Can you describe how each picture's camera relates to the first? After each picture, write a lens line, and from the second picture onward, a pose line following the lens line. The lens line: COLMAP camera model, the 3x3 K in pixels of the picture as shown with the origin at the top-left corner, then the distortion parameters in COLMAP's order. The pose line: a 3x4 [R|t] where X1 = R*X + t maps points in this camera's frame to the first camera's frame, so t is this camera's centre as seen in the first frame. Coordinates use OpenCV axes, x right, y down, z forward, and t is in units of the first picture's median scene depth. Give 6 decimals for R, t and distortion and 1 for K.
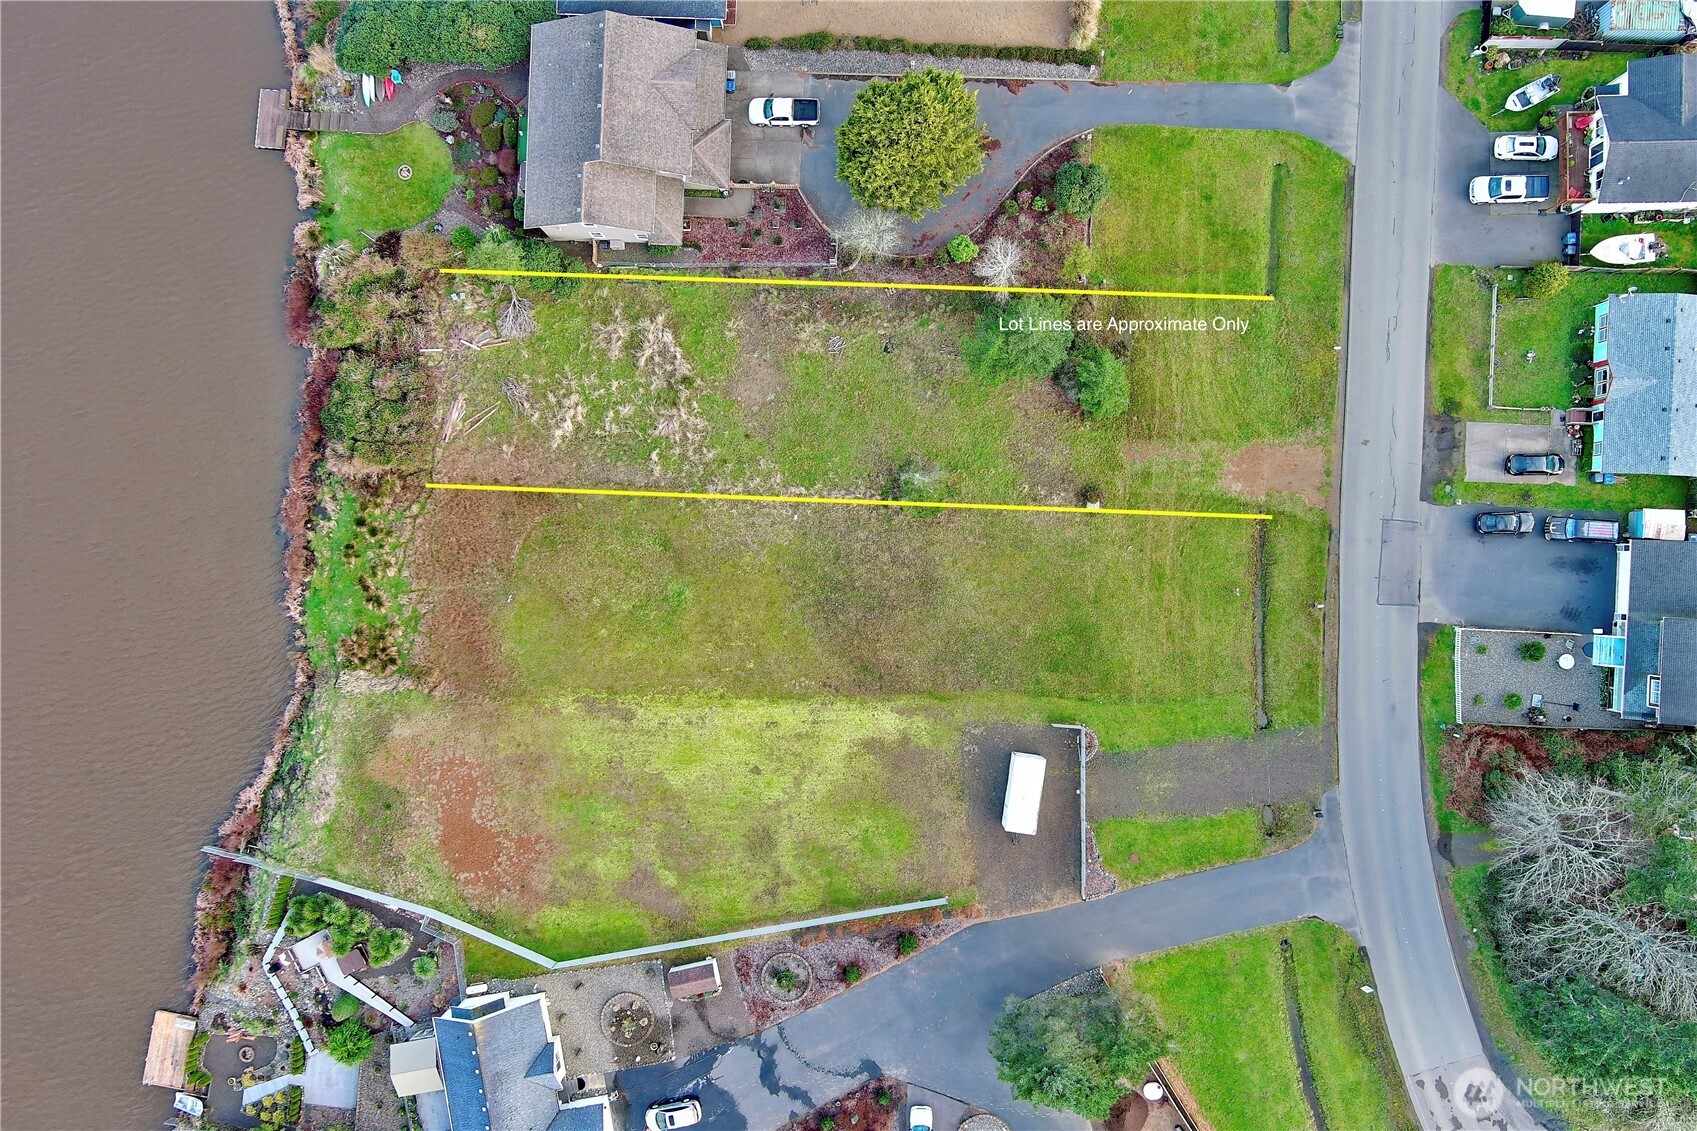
lens RADIAL K [[1315.8, 0, 843.3], [0, 1315.8, 570.4], [0, 0, 1]] dist [0.024574, -0.027342]
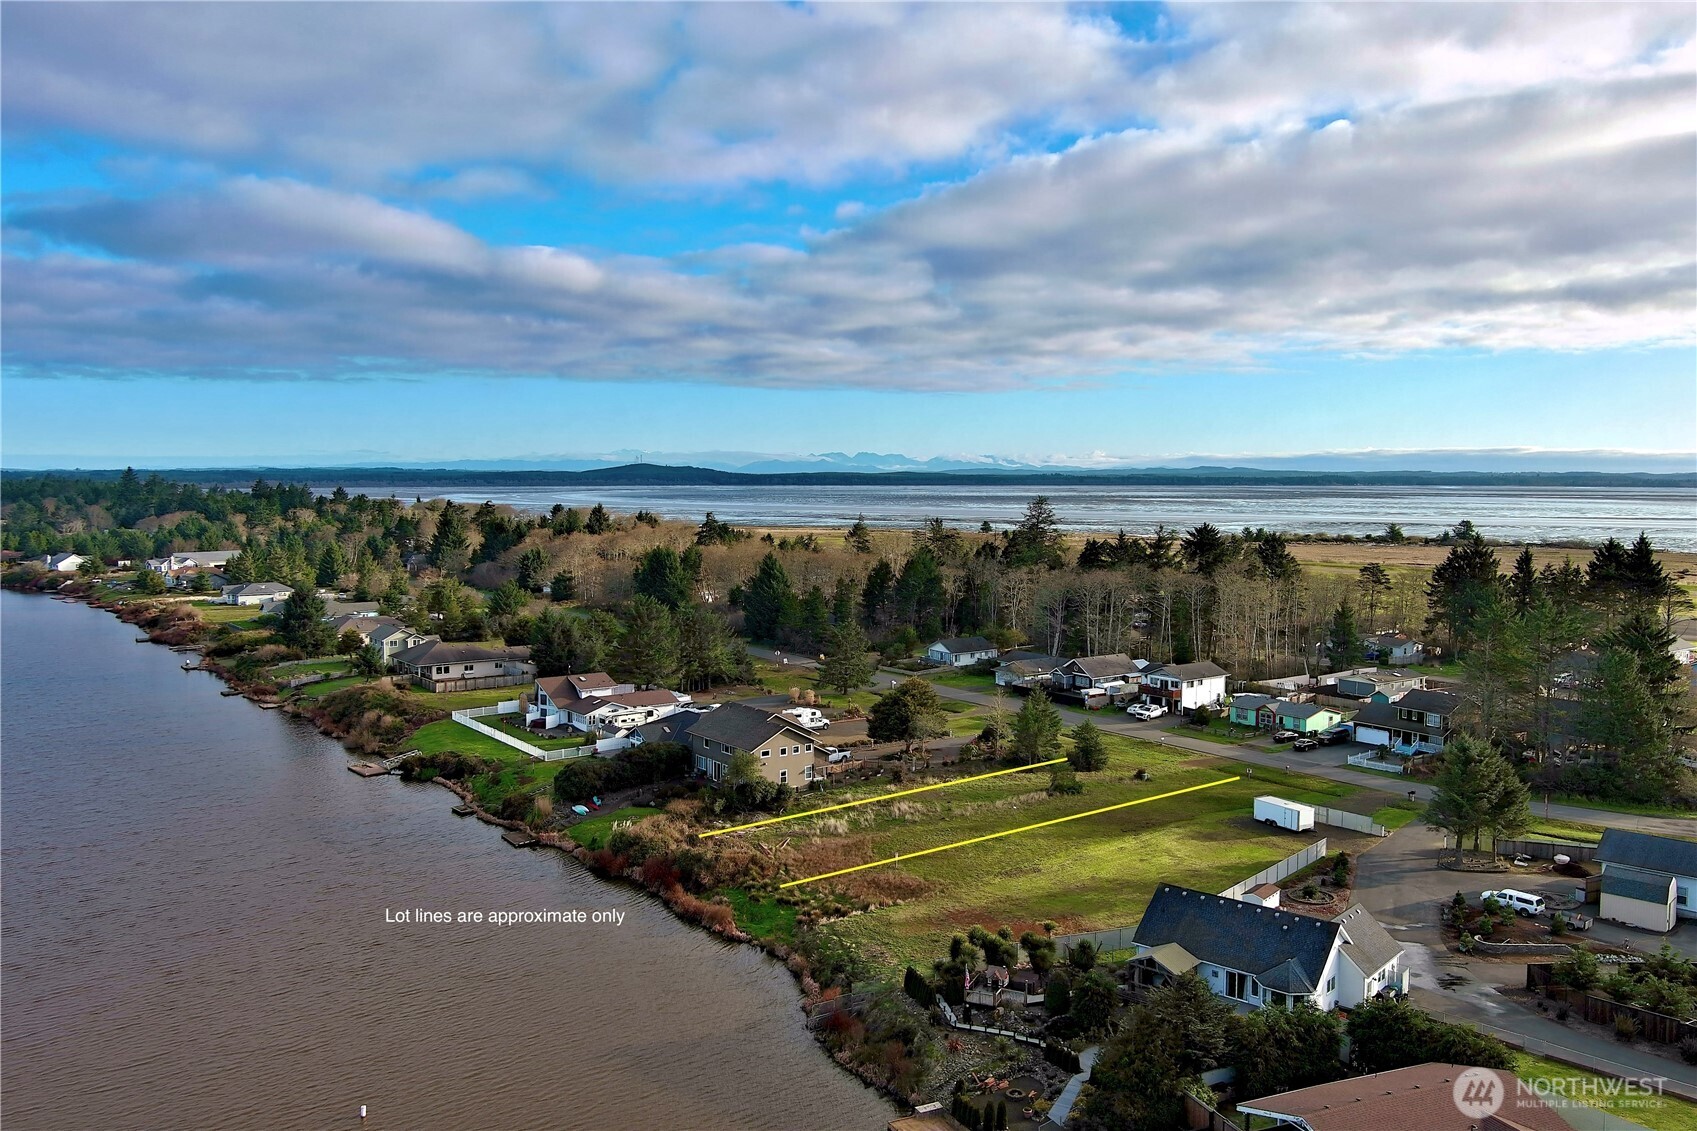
lens RADIAL K [[1315.8, 0, 846.0], [0, 1315.8, 608.0], [0, 0, 1]] dist [0.024574, -0.027342]
pose [[0.782252, -0.042310, 0.621523, -1.022675], [0.622670, 0.083623, -0.778003, 0.905206], [-0.019056, 0.995599, 0.091759, 0.665370]]
